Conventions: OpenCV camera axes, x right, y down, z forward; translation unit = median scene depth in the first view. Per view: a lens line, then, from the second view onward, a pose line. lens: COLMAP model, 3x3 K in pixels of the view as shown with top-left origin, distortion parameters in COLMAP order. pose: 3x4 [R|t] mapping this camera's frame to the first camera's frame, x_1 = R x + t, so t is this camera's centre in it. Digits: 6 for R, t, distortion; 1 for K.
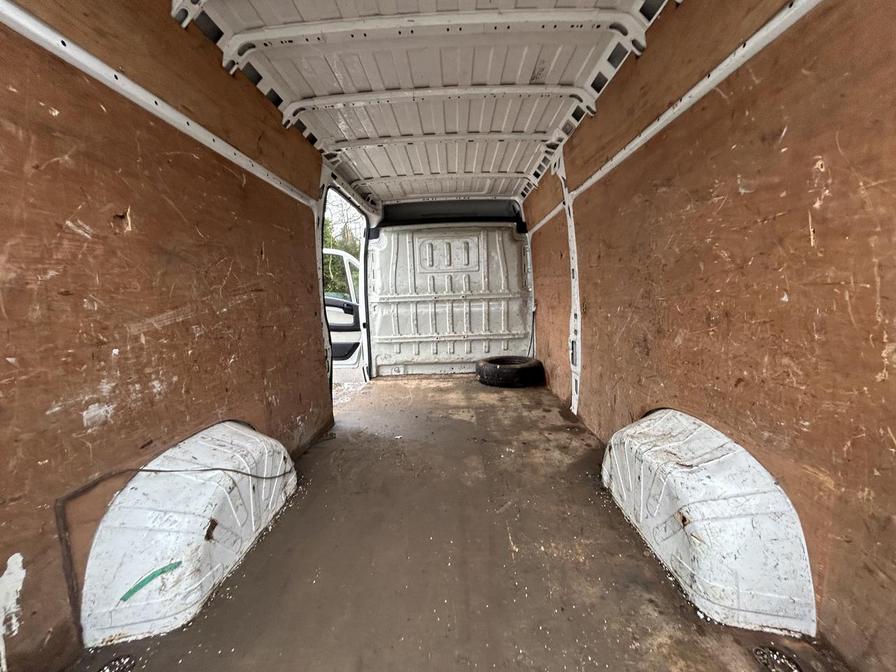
lens RADIAL K [[361.3, 0, 448.1], [0, 361.3, 332.0], [0, 0, 1]] dist [0.000913, -0.000815]
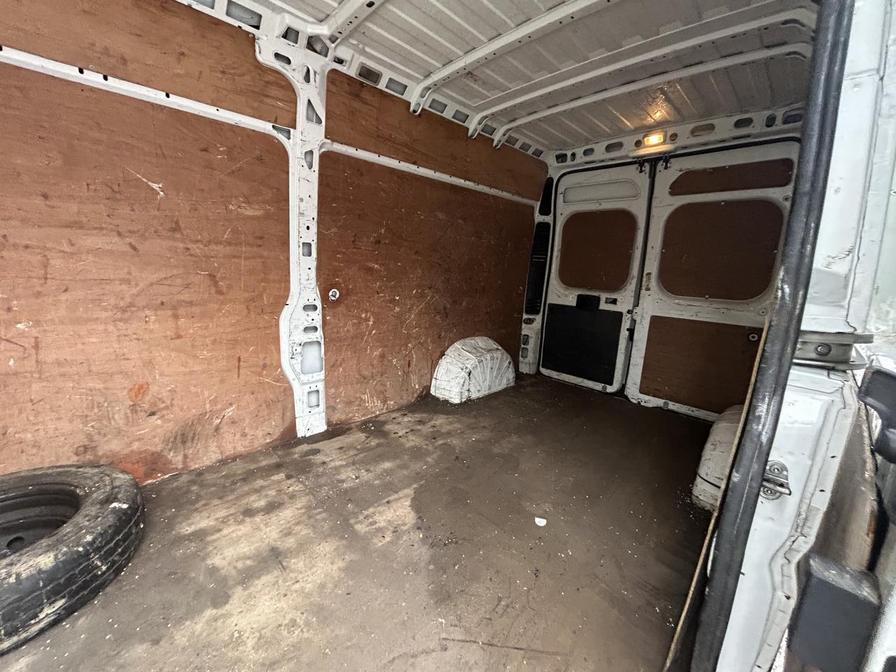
lens RADIAL K [[361.3, 0, 447.7], [0, 361.3, 336.7], [0, 0, 1]] dist [0.000913, -0.000815]
pose [[-0.715693, -0.138167, 0.684612, -0.493960], [0.046927, 0.968508, 0.244520, -0.211830], [-0.696837, 0.207128, -0.686671, 1.793402]]
